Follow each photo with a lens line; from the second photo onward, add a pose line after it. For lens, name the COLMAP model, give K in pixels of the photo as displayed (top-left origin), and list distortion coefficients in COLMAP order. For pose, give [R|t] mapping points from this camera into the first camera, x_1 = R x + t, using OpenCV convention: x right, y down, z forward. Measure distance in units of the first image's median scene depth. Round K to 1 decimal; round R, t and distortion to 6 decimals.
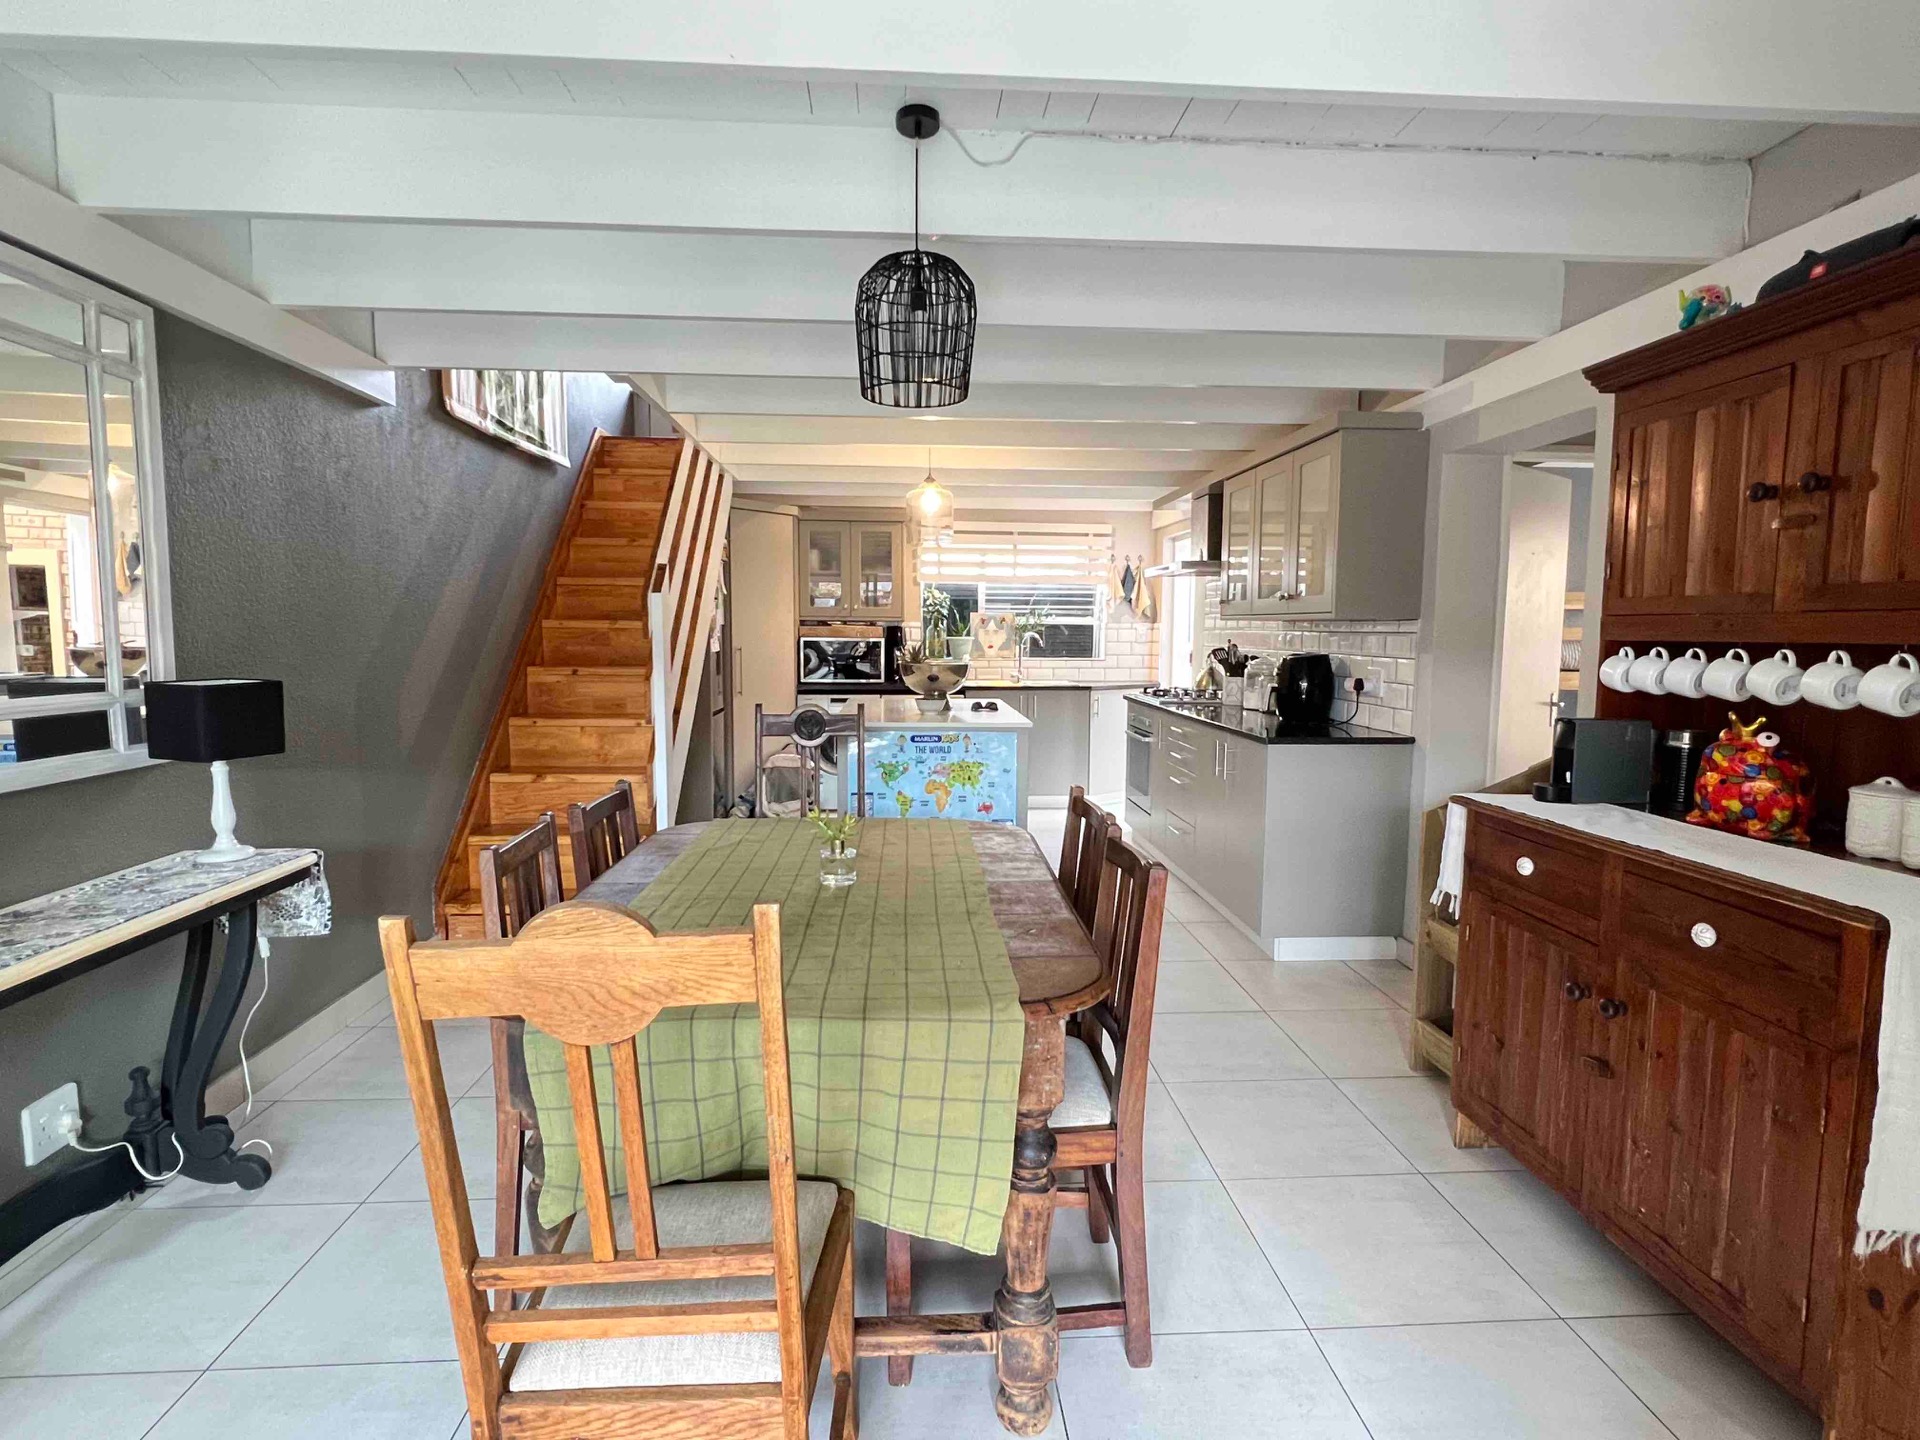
lens RADIAL K [[970.9, 0, 959.7], [0, 970.9, 711.5], [0, 0, 1]] dist [-0.004091, 0.000348]
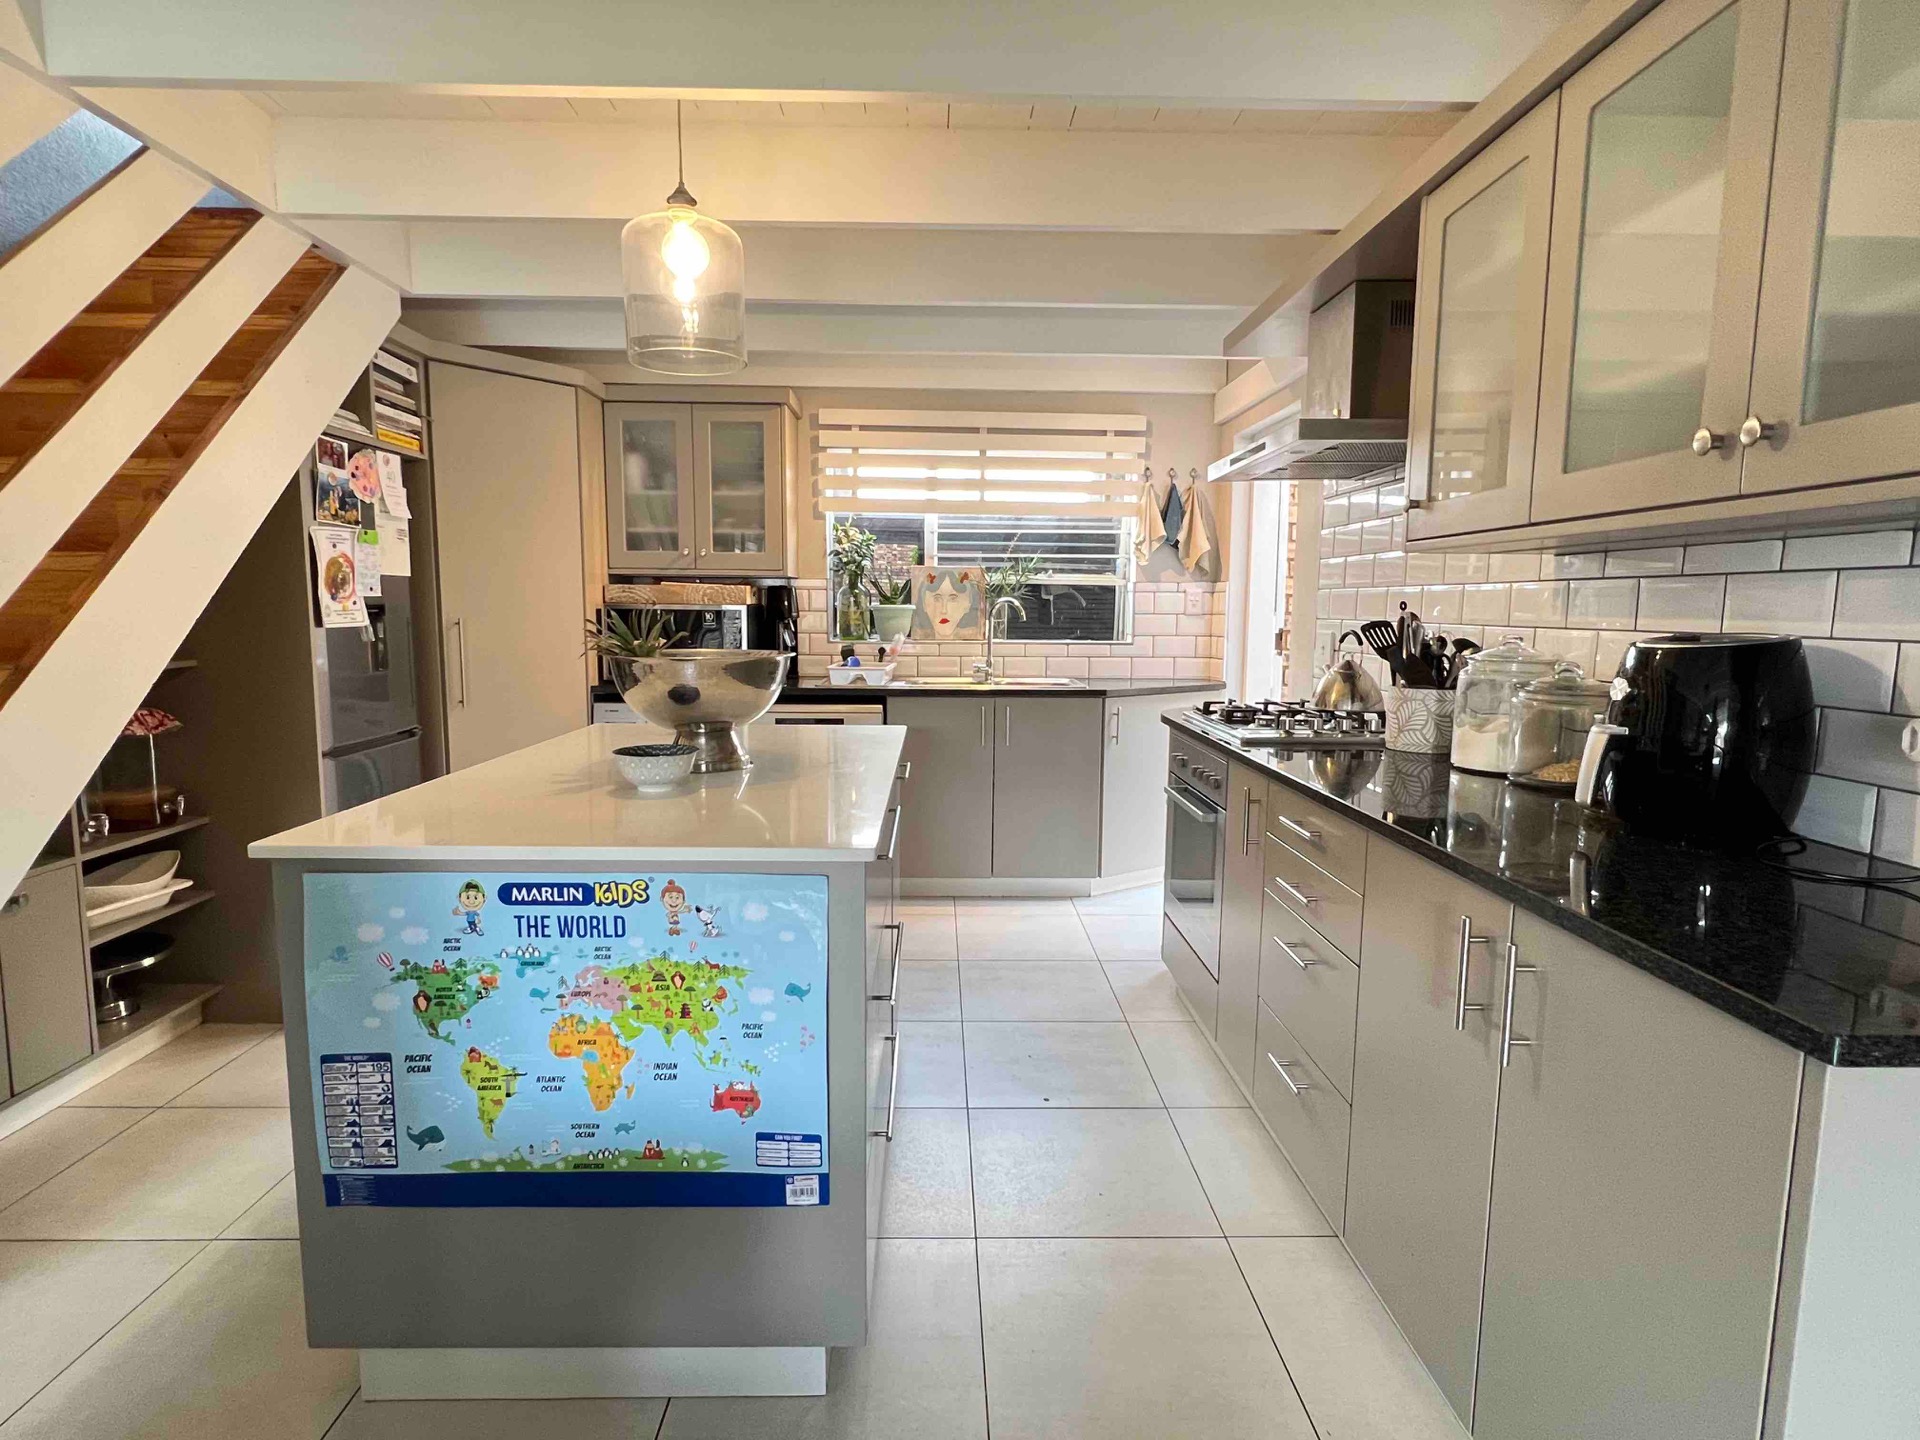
lens RADIAL K [[970.9, 0, 950.2], [0, 970.9, 720.2], [0, 0, 1]] dist [-0.004091, 0.000348]
pose [[0.998787, 0.007942, -0.048598, 0.067645], [-0.006421, 0.999487, 0.031374, -0.024140], [0.048822, -0.031024, 0.998326, 0.398785]]
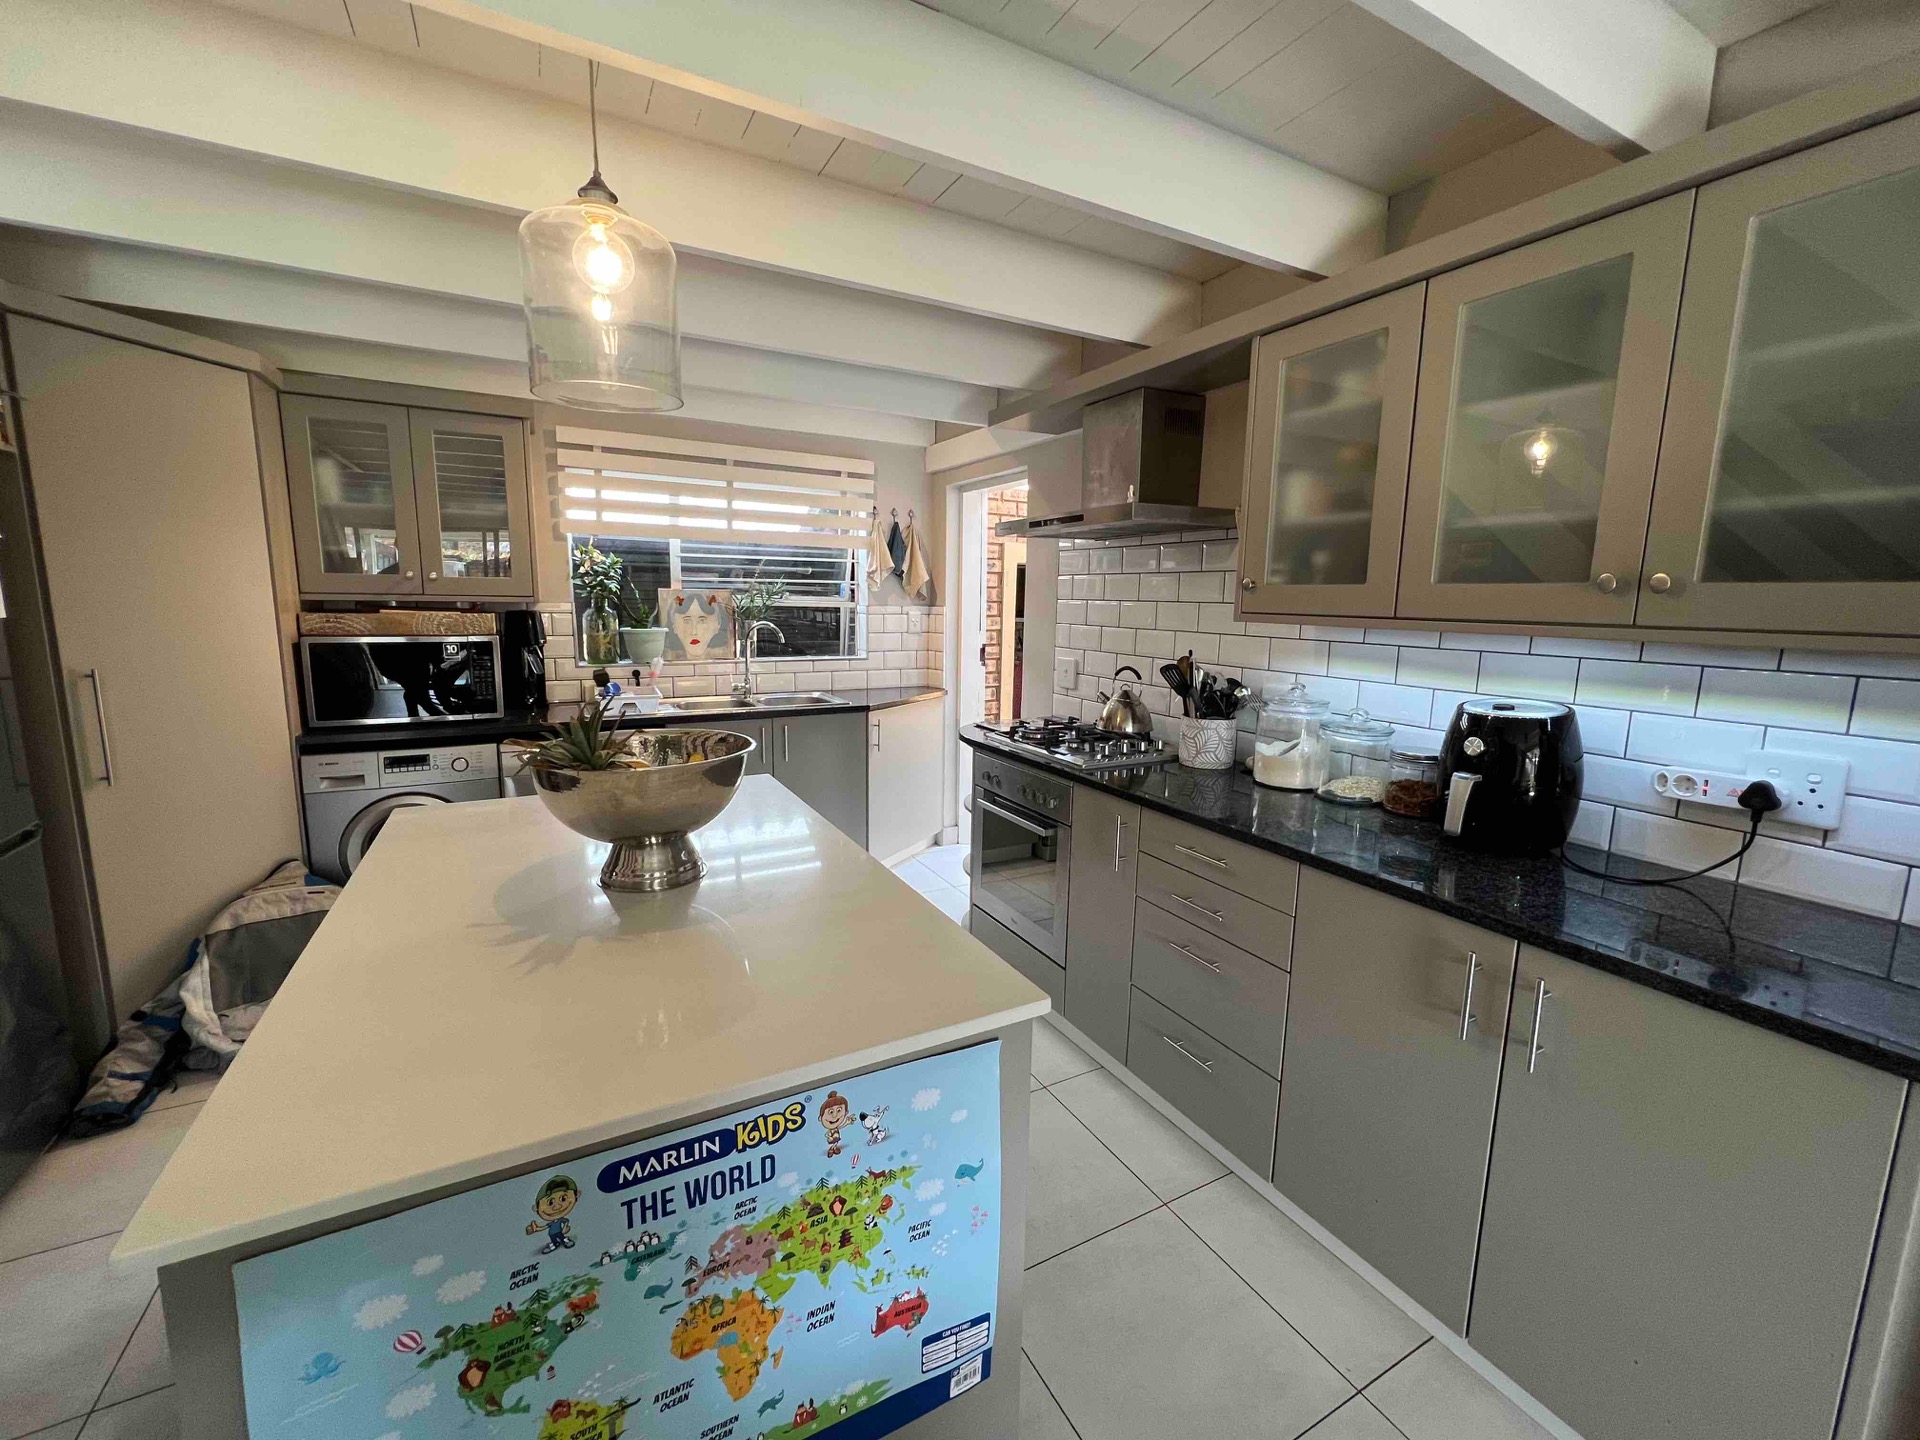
lens RADIAL K [[779.4, 0, 958.8], [0, 779.4, 715.0], [0, 0, 1]] dist [-0.002772, 0.000544]
pose [[0.909066, -0.054054, 0.413131, -0.025198], [0.025203, 0.996867, 0.074972, -0.054120], [-0.415889, -0.057743, 0.907580, 0.469311]]
